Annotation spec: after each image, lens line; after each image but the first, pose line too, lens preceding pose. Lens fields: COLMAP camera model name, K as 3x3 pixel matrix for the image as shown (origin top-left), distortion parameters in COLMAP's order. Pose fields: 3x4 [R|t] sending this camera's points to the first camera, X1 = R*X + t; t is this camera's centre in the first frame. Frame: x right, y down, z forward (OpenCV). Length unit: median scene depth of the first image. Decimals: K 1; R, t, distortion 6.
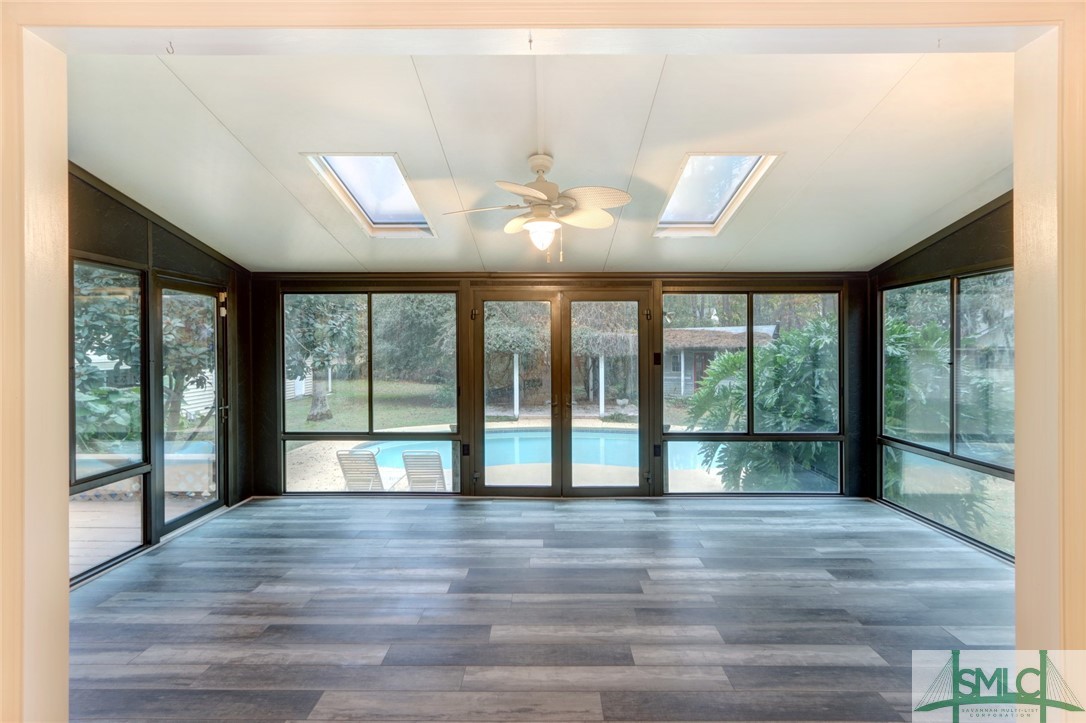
lens RADIAL K [[562.6, 0, 526.4], [0, 562.6, 348.5], [0, 0, 1]] dist [-0.002740, 0.000096]
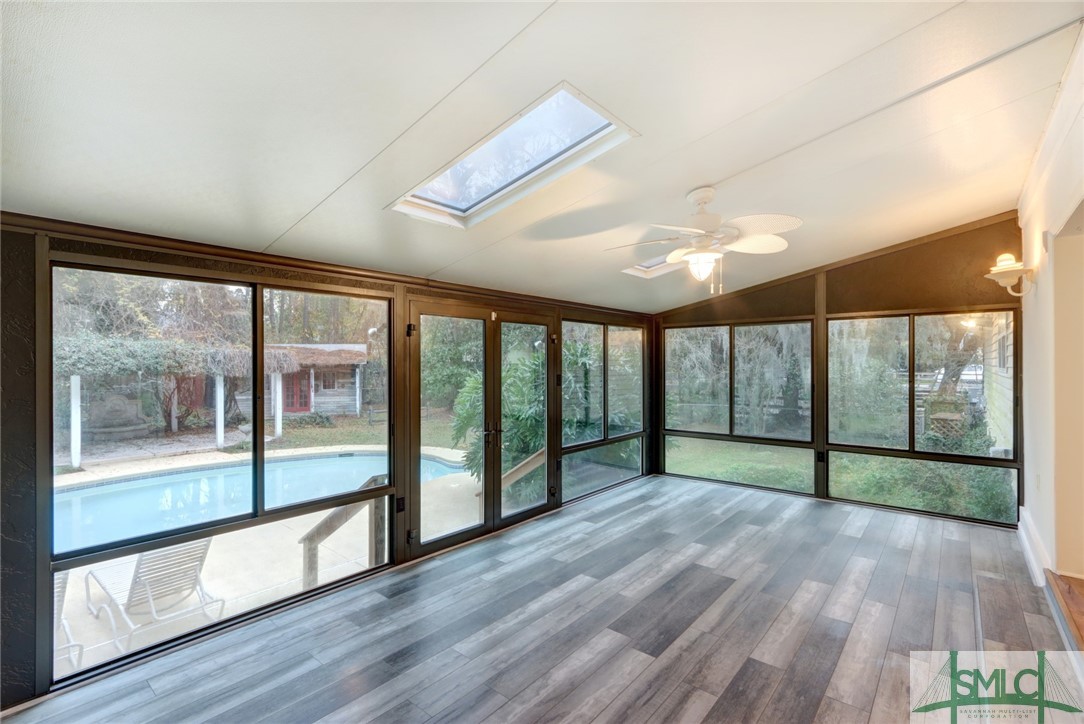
lens RADIAL K [[505.9, 0, 581.5], [0, 505.9, 363.6], [0, 0, 1]] dist [0.008842, -0.001257]
pose [[0.589102, -0.000627, 0.808058, -0.521218], [0.001387, 0.999999, -0.000236, -0.013221], [-0.808057, 0.001259, 0.589103, 0.387056]]
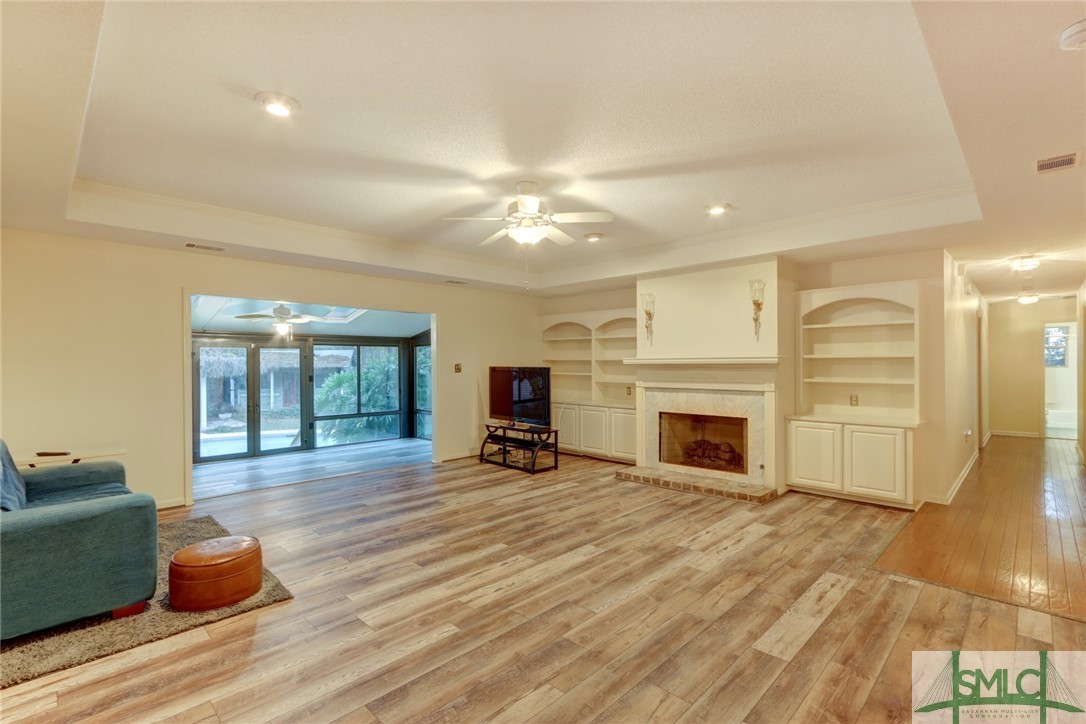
lens RADIAL K [[506.8, 0, 584.3], [0, 506.8, 363.1], [0, 0, 1]] dist [0.008842, -0.001257]
pose [[0.655810, -0.002437, 0.754922, -0.466575], [0.006377, 0.999977, -0.002312, -0.024449], [-0.754899, 0.006330, 0.655811, -0.851915]]
